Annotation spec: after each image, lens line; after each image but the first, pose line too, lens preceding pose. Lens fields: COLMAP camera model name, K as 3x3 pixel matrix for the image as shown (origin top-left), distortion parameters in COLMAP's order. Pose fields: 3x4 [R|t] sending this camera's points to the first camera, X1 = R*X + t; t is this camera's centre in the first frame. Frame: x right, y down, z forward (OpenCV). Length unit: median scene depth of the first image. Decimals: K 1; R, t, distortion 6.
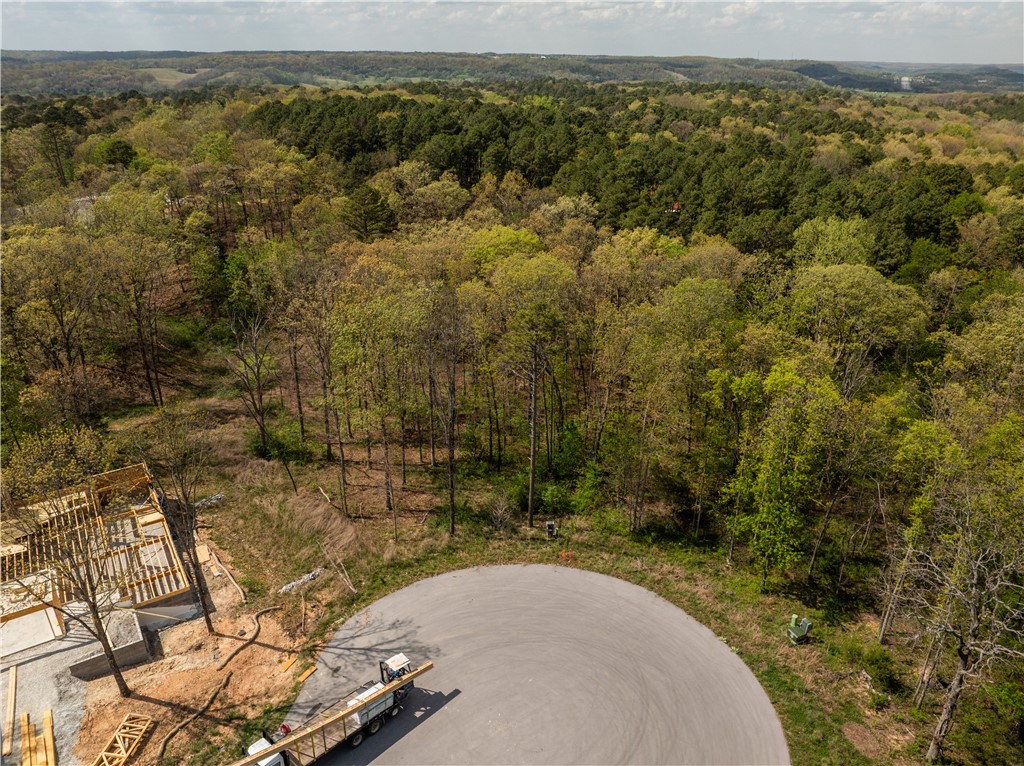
lens RADIAL K [[719.9, 0, 511.0], [0, 719.9, 386.1], [0, 0, 1]] dist [-0.043598, 0.005602]
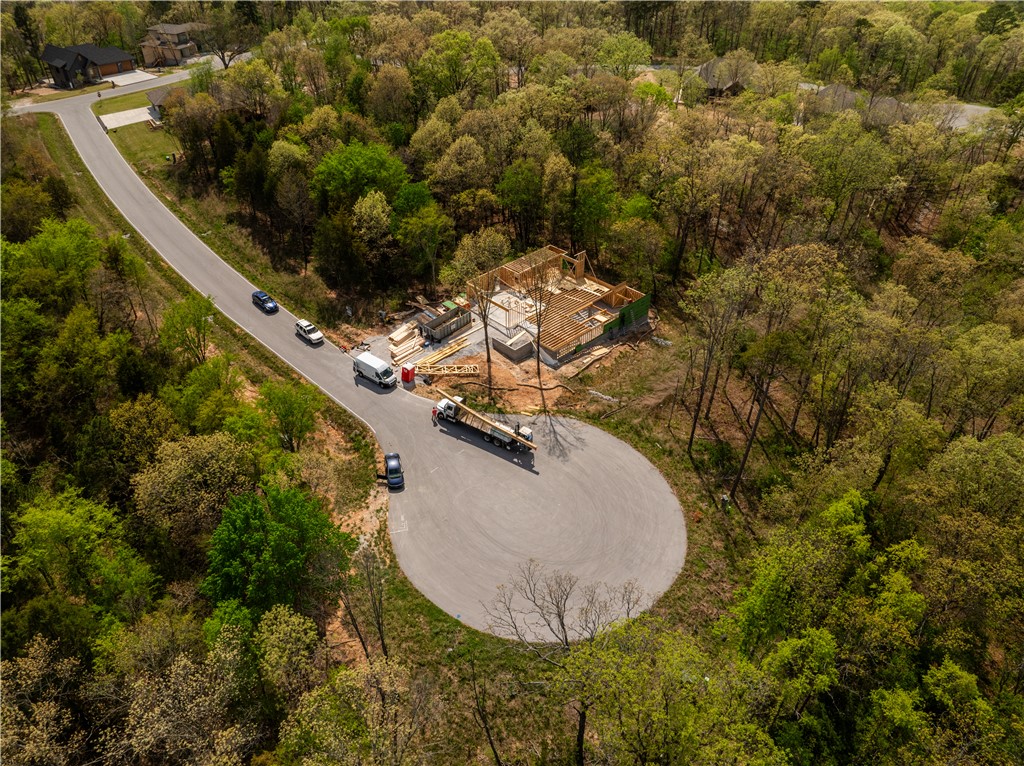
lens RADIAL K [[718.6, 0, 511.2], [0, 718.6, 387.4], [0, 0, 1]] dist [-0.039641, 0.000589]
pose [[0.192258, 0.578611, -0.792620, 0.576730], [-0.418700, 0.778848, 0.466998, -0.252298], [0.887540, 0.242086, 0.392004, 0.114412]]
